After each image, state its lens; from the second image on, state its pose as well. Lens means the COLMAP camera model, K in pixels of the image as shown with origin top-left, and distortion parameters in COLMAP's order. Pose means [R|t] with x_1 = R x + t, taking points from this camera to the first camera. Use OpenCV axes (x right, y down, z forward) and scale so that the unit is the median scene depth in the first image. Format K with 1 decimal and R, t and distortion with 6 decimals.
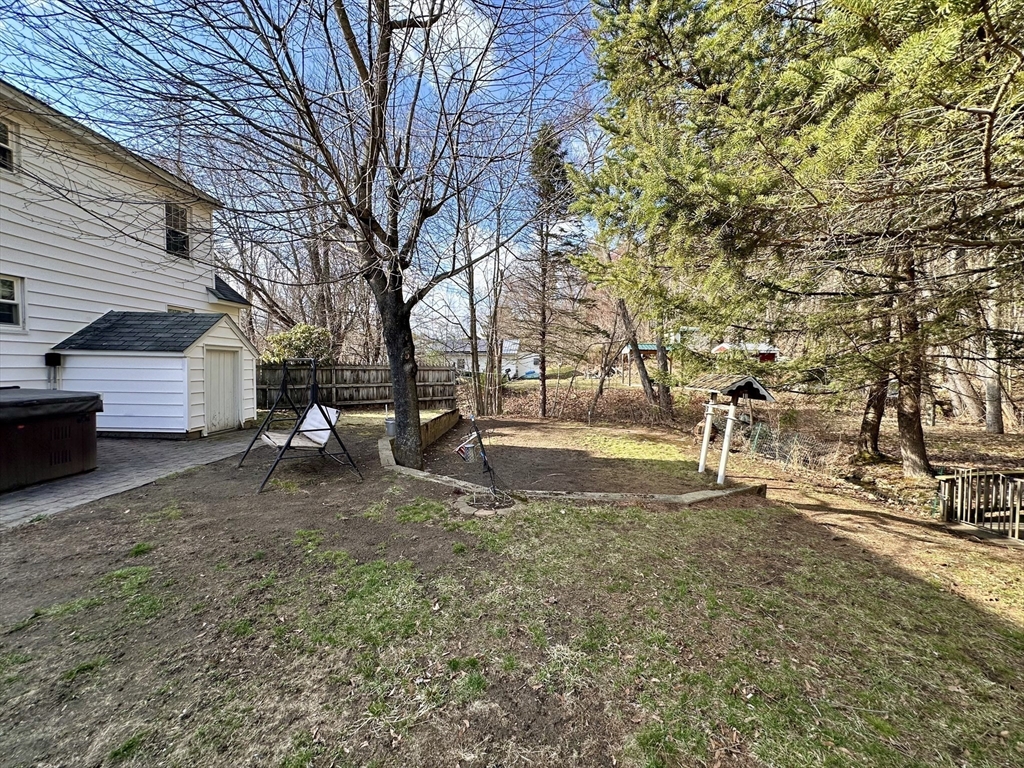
lens RADIAL K [[411.9, 0, 512.0], [0, 411.9, 384.0], [0, 0, 1]] dist [-0.002551, 0.000569]
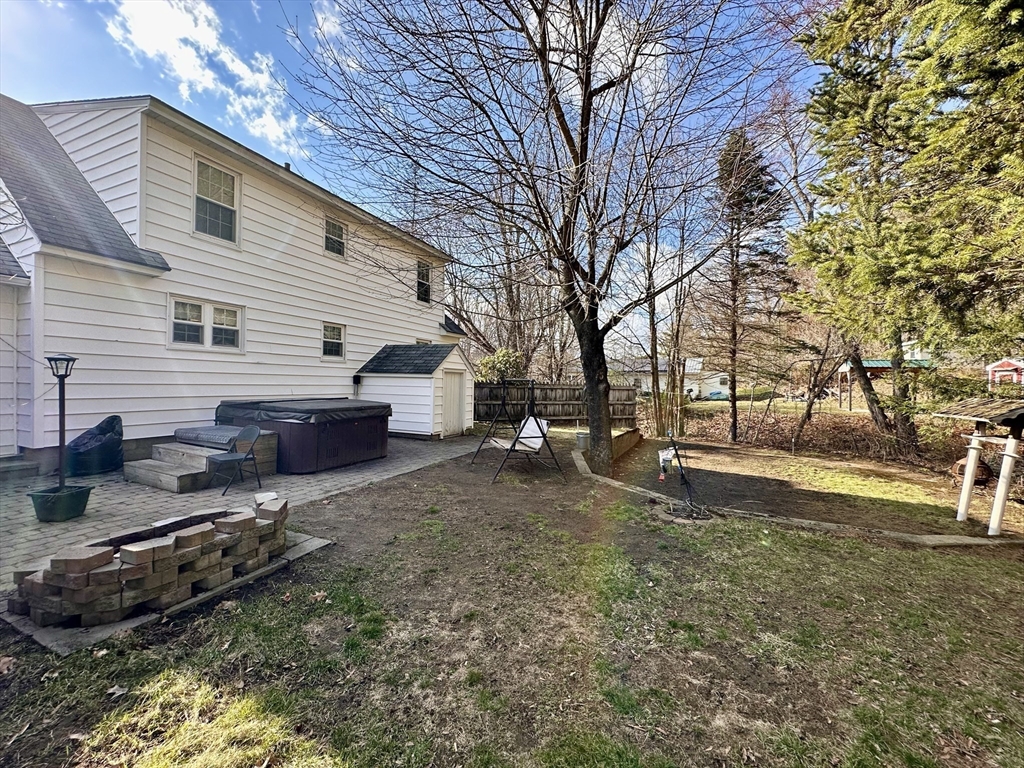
lens RADIAL K [[411.9, 0, 512.0], [0, 411.9, 384.0], [0, 0, 1]] dist [-0.002551, 0.000569]
pose [[0.916721, 0.005140, -0.399495, -0.037243], [-0.023770, 0.998848, -0.041692, 0.004930], [0.398820, 0.047716, 0.915787, -0.151737]]
